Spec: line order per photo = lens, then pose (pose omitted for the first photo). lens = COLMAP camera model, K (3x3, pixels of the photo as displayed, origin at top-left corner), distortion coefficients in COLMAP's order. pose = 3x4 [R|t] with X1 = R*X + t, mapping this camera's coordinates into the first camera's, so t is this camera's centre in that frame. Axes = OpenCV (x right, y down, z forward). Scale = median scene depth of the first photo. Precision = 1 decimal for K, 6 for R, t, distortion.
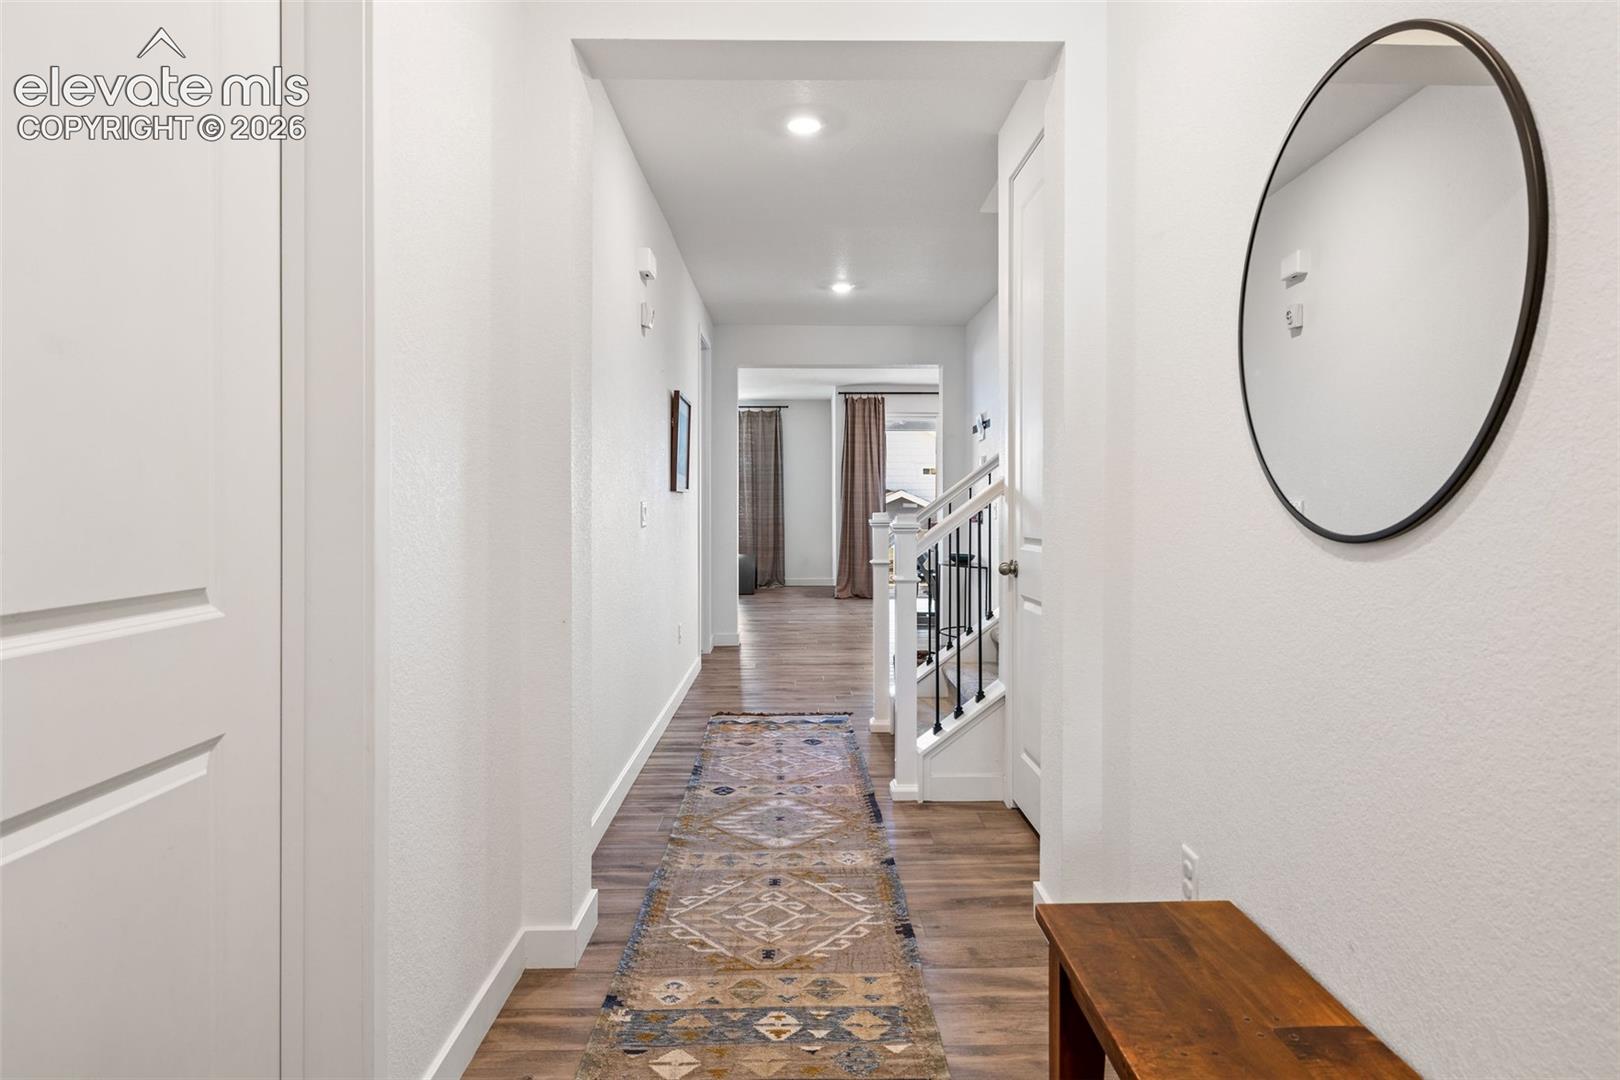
lens RADIAL K [[904.9, 0, 813.9], [0, 904.9, 527.9], [0, 0, 1]] dist [-0.001046, 0.000237]
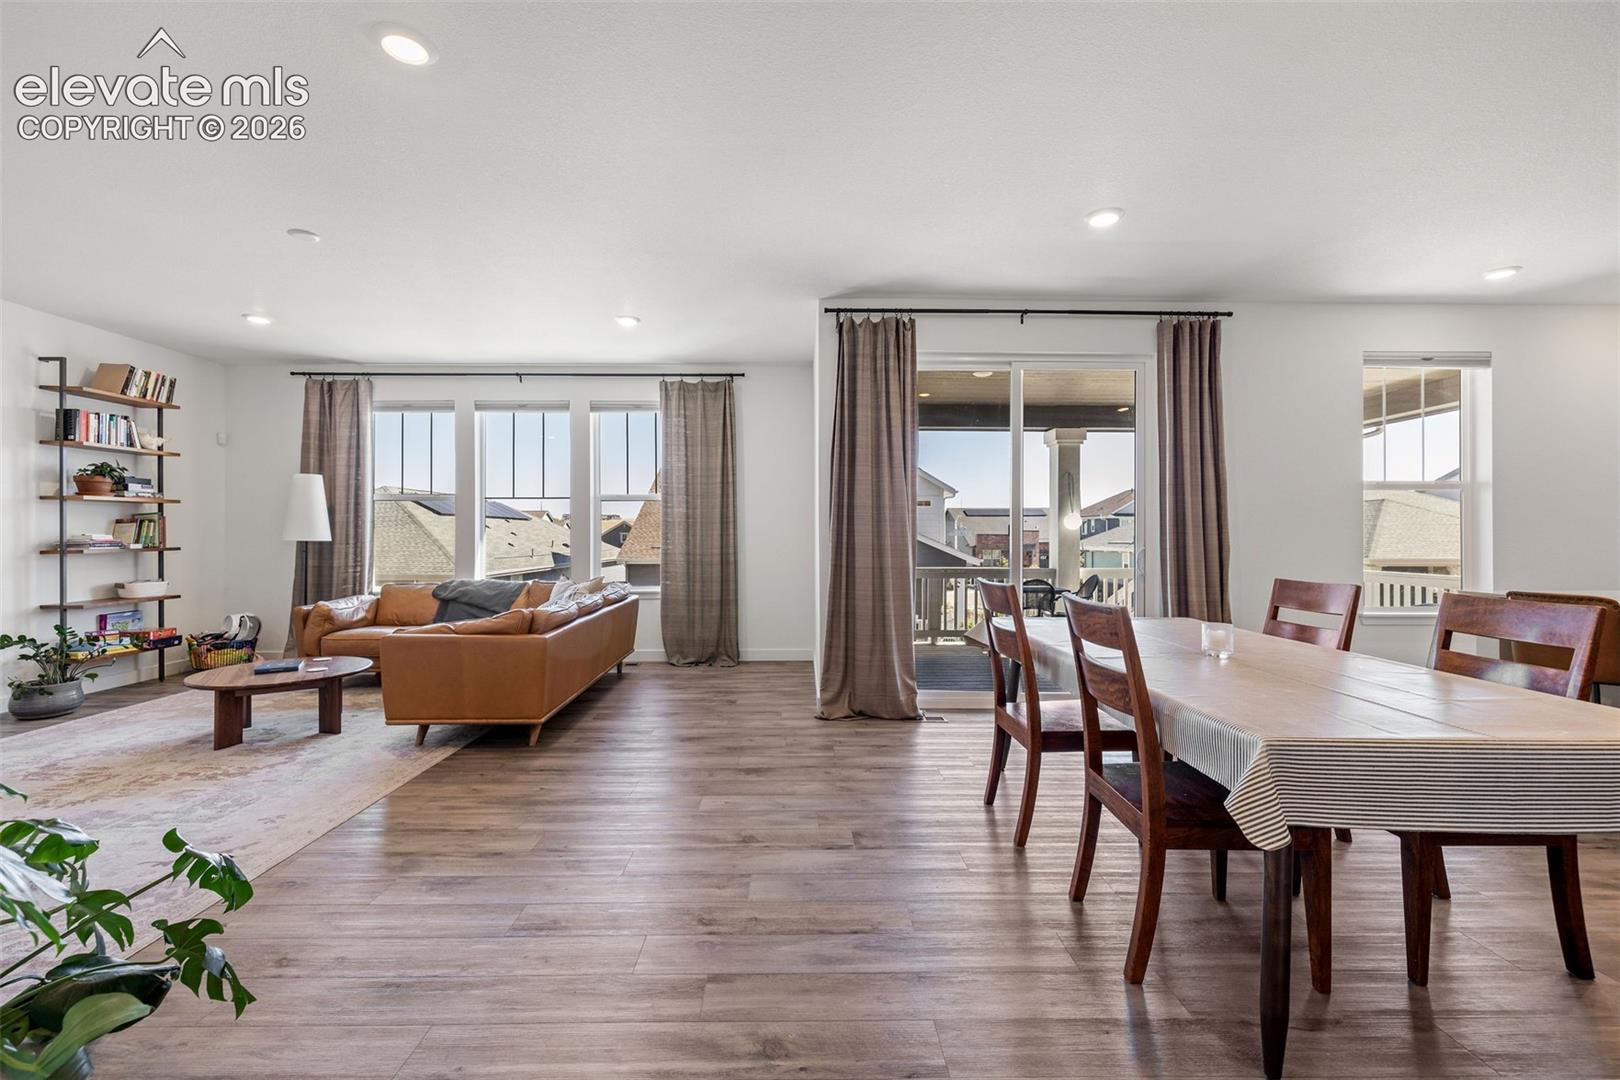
lens RADIAL K [[683.0, 0, 807.7], [0, 683.0, 529.2], [0, 0, 1]] dist [0.000878, 0.000057]
pose [[0.999998, 0.002029, 0.000925, 0.017613], [-0.001997, 0.999433, -0.033610, -0.013664], [-0.000993, 0.033608, 0.999435, 0.619488]]
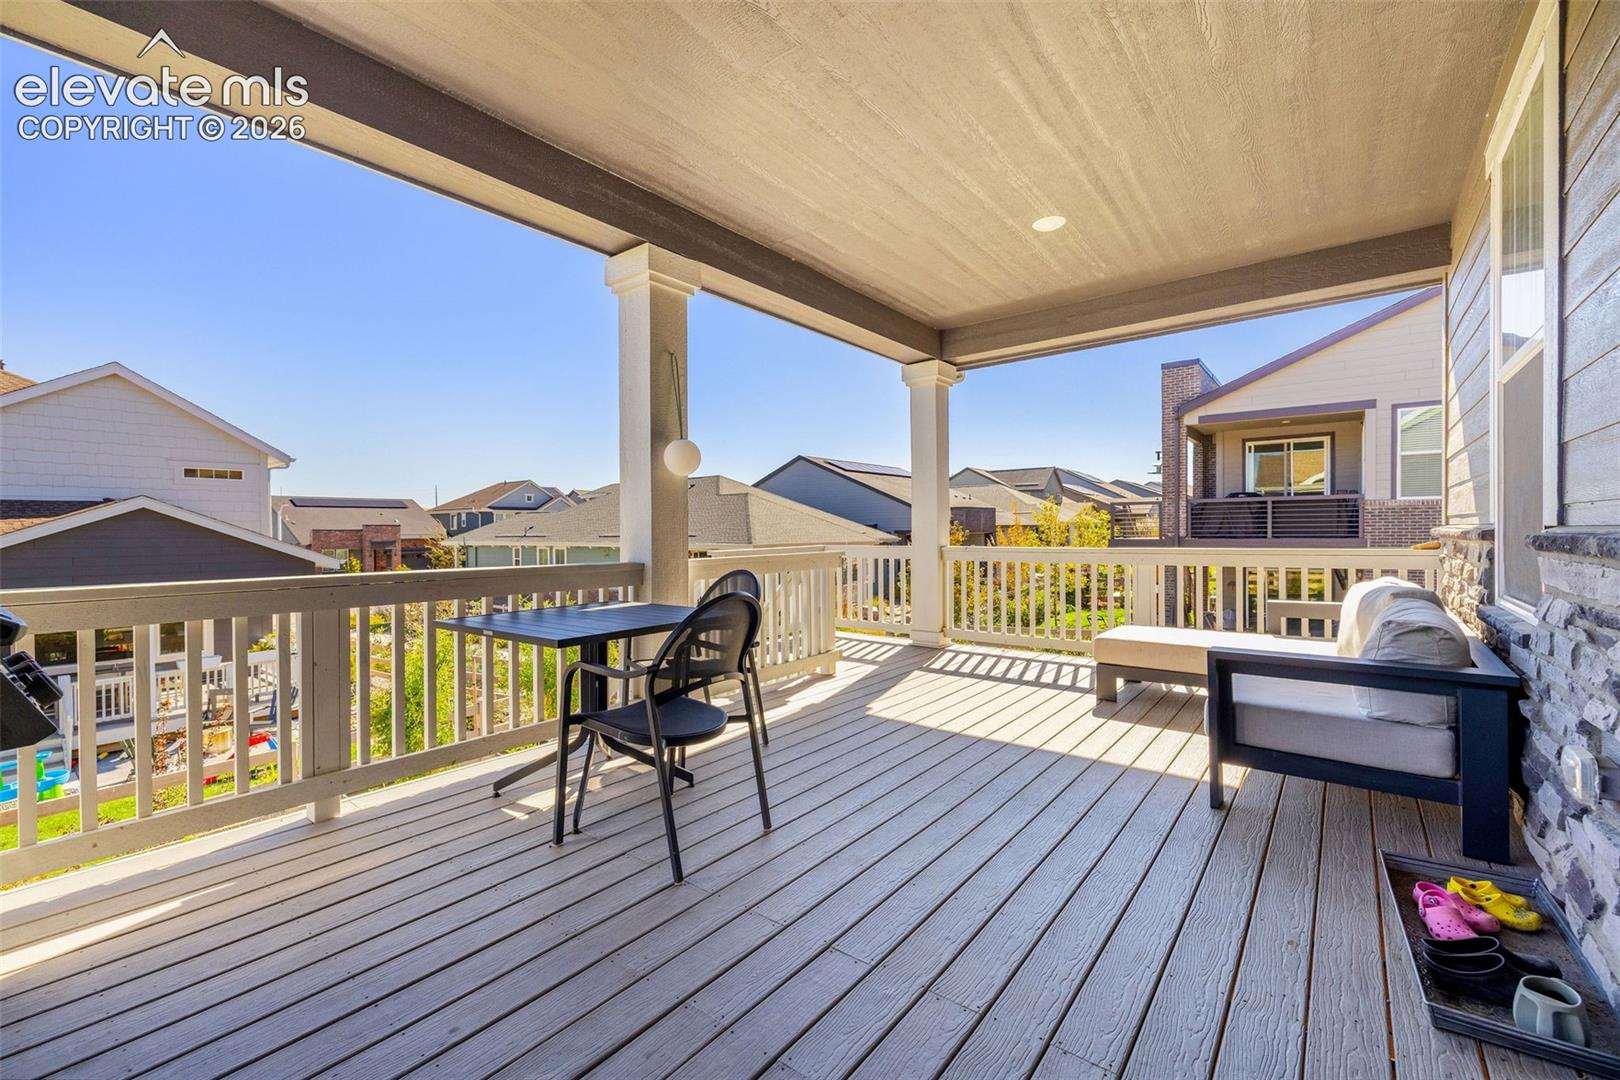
lens RADIAL K [[683.0, 0, 809.7], [0, 683.0, 534.4], [0, 0, 1]] dist [0.000878, 0.000057]
pose [[0.639452, -0.001510, 0.768829, 0.053679], [0.020496, 0.999676, -0.015084, -0.002277], [-0.768558, 0.025404, 0.639276, 0.860330]]
